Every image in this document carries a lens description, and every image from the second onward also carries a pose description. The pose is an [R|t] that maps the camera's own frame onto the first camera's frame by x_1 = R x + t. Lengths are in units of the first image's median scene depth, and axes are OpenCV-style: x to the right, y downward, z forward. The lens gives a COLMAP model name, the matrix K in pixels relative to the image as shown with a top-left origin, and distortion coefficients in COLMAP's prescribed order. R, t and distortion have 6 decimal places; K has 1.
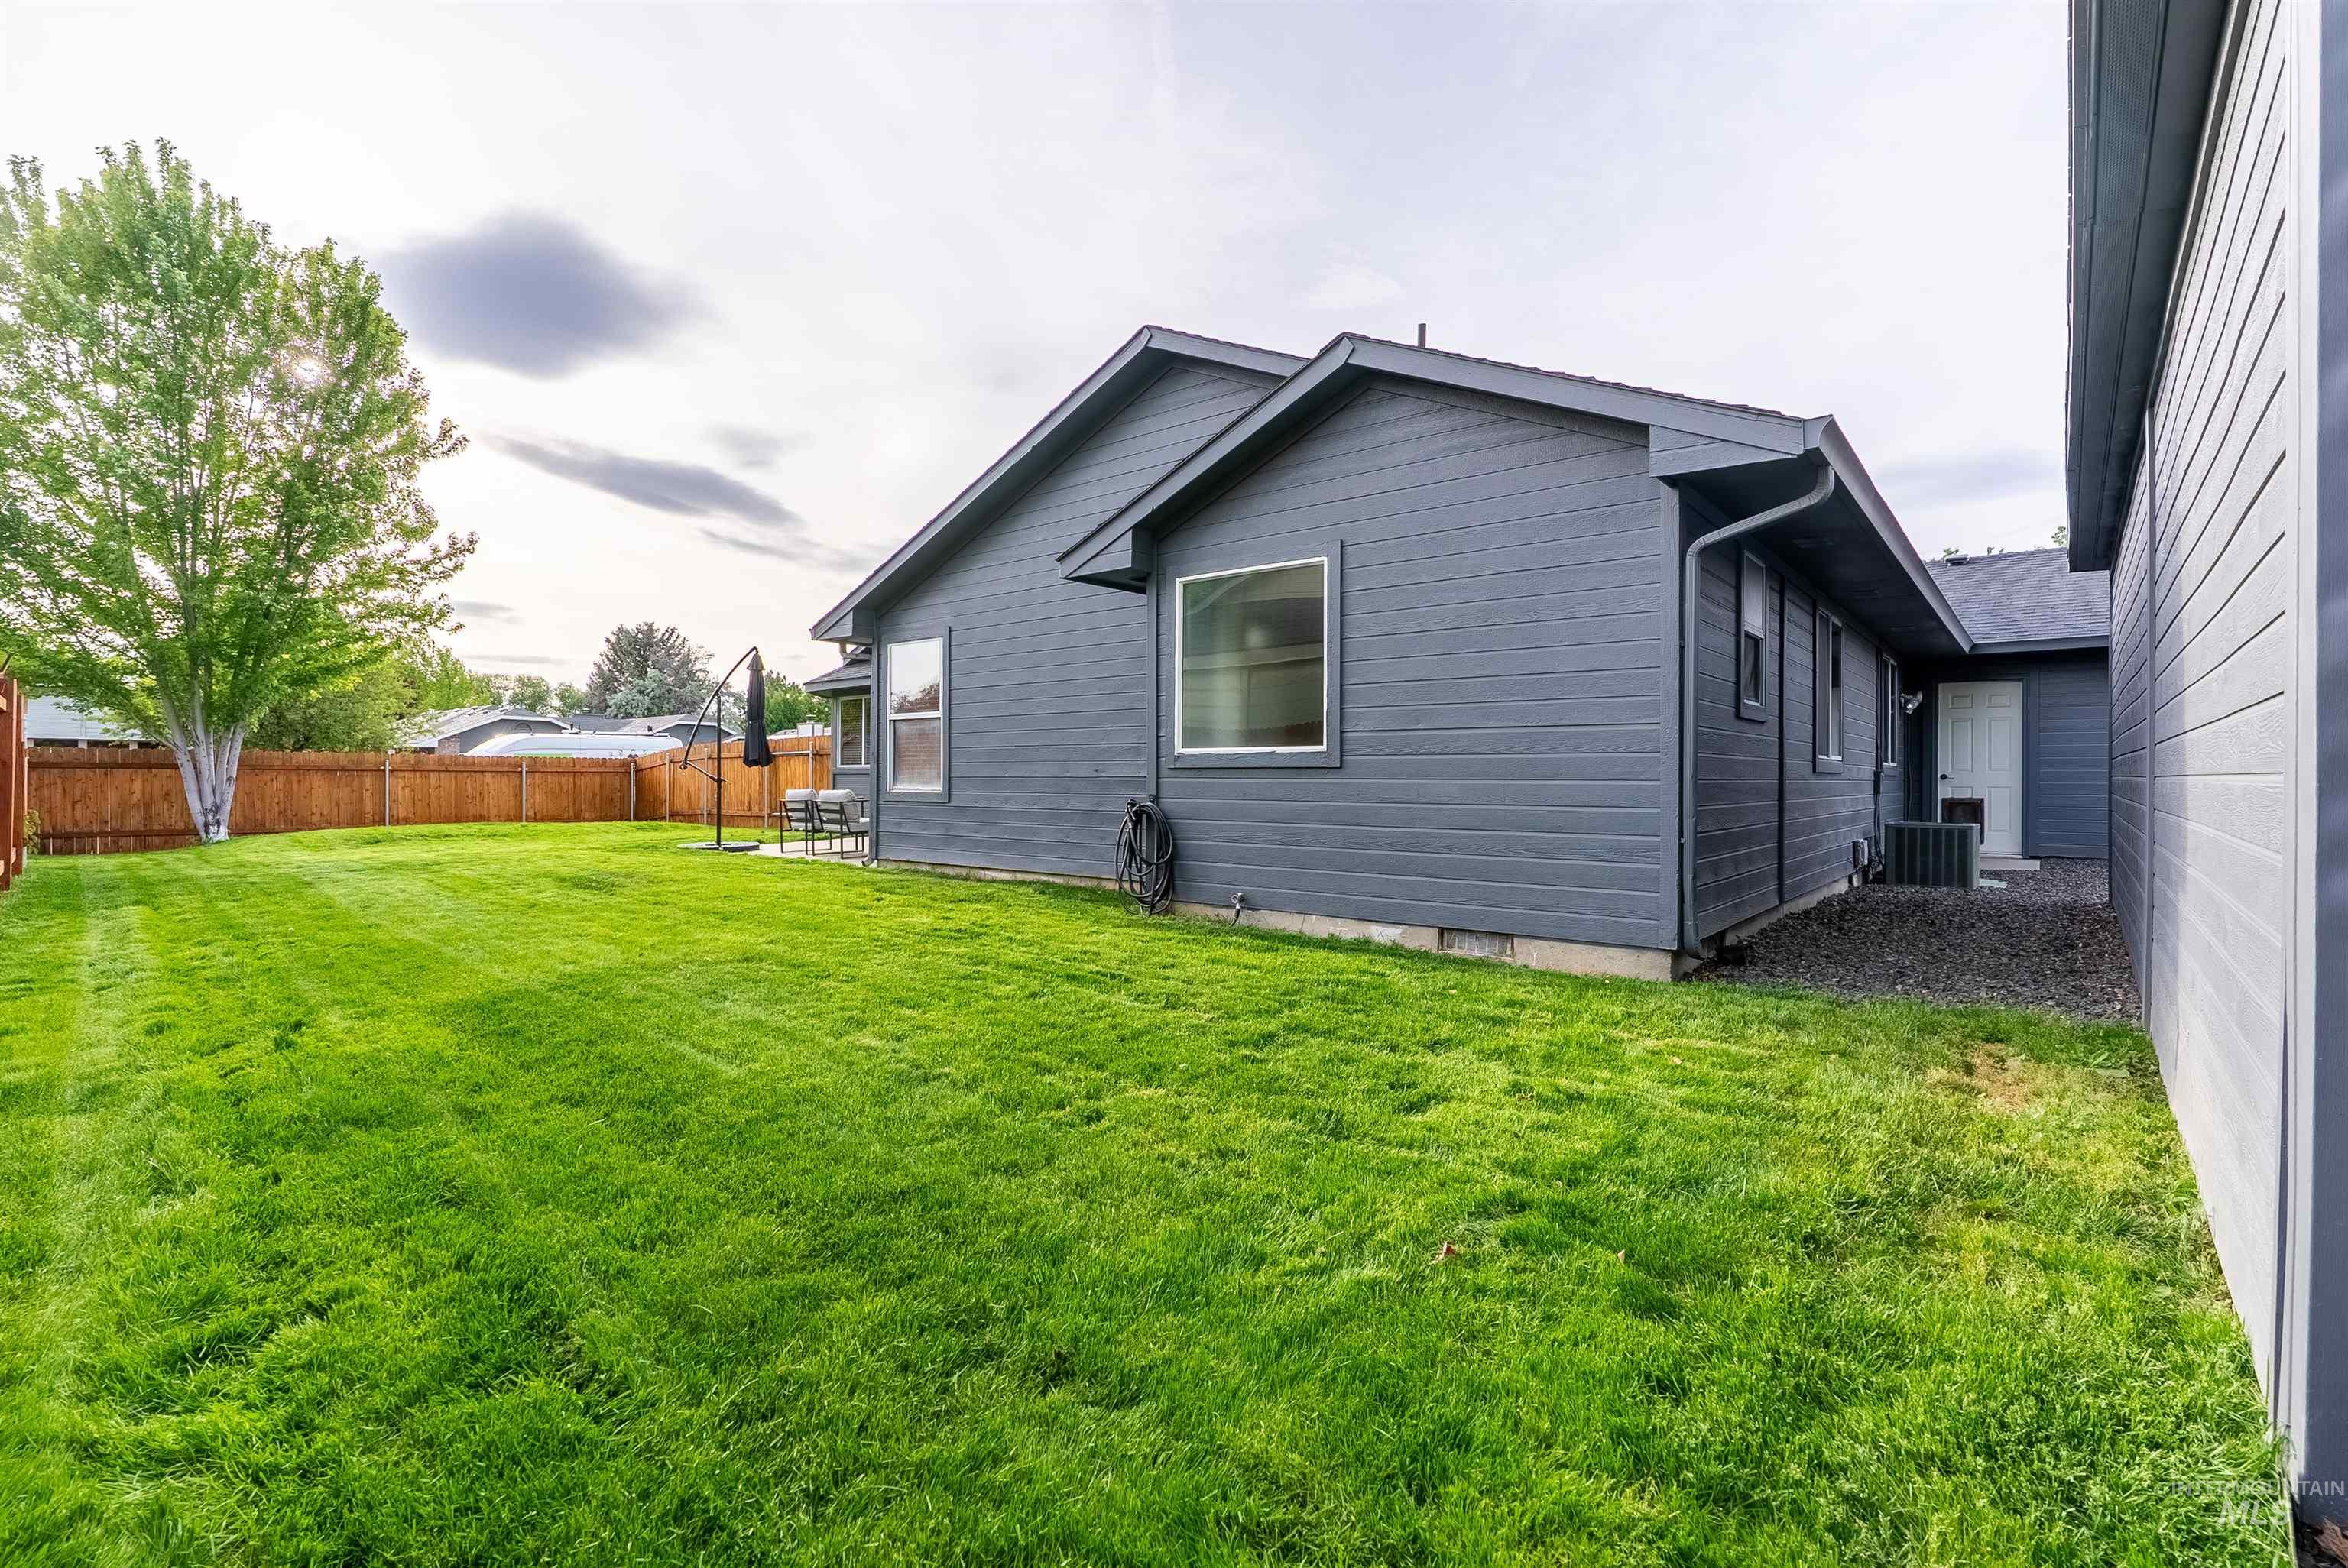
lens RADIAL K [[1089.1, 0, 1174.1], [0, 1089.1, 783.5], [0, 0, 1]] dist [-0.031629, -0.000993]
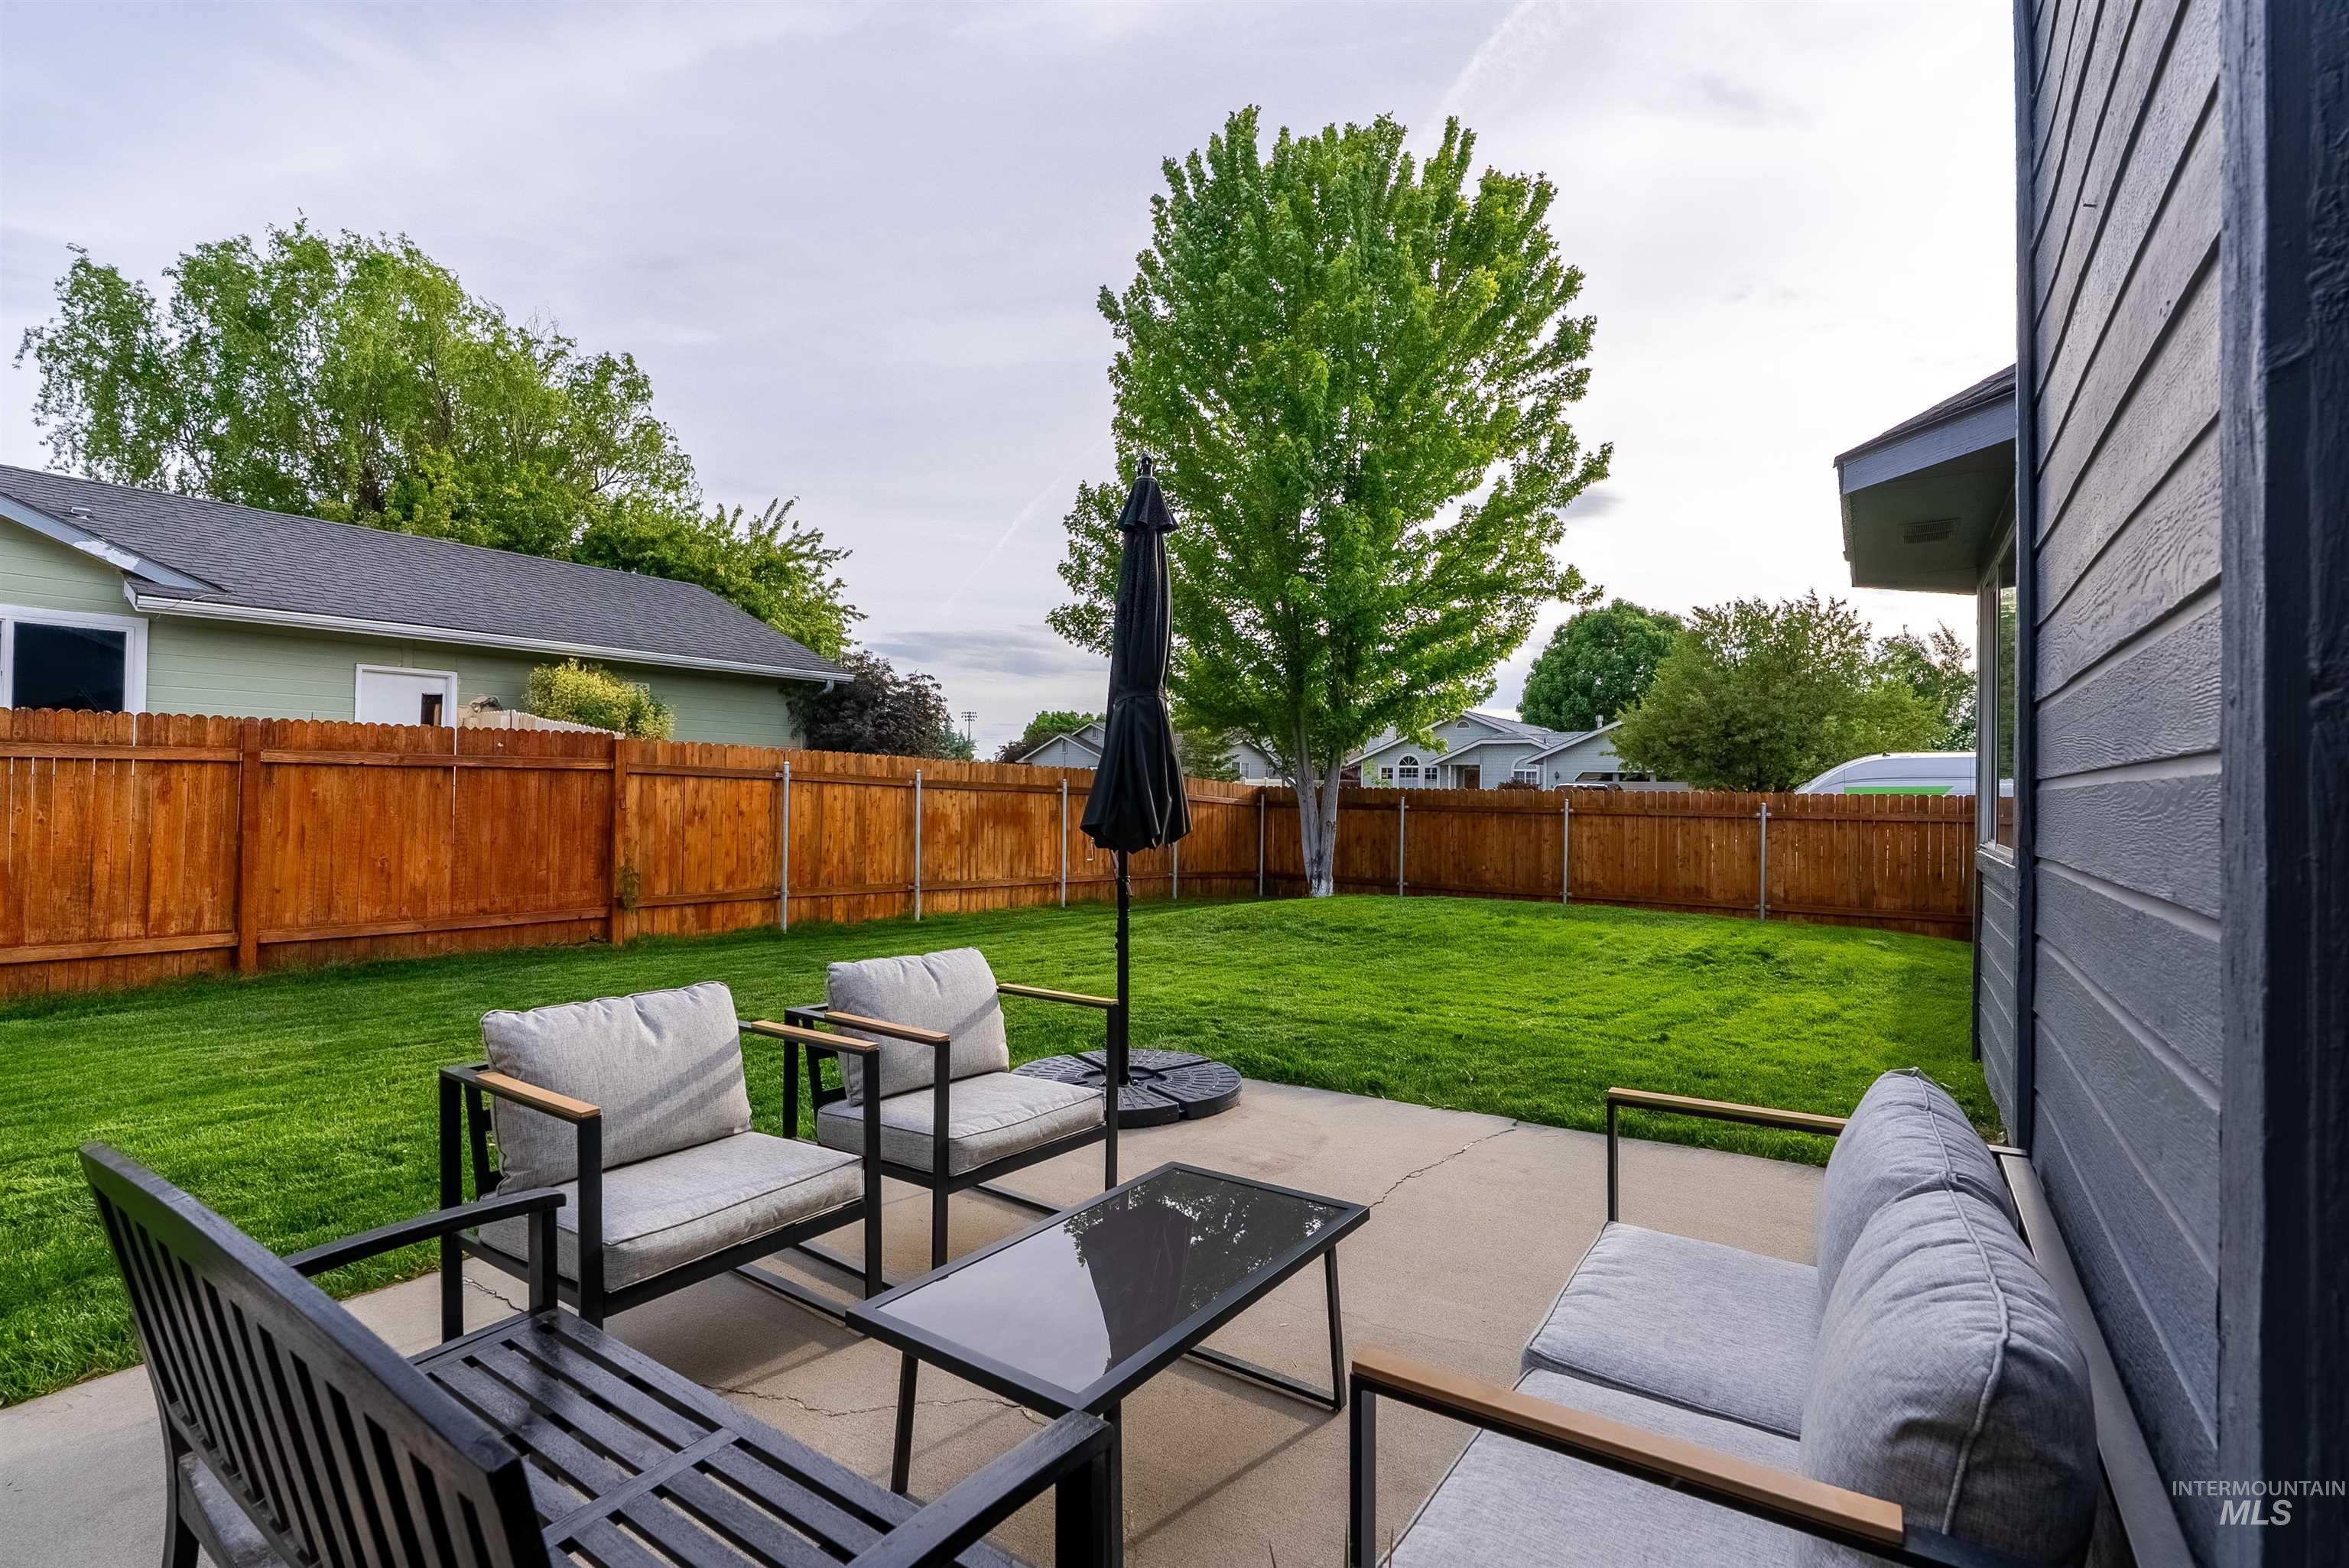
lens RADIAL K [[1089.6, 0, 1173.8], [0, 1089.6, 795.2], [0, 0, 1]] dist [-0.031629, -0.000993]
pose [[0.097858, 0.001089, -0.995200, -0.058917], [-0.017195, 0.999852, -0.000597, -0.020064], [0.995052, 0.017171, 0.097862, 0.694660]]
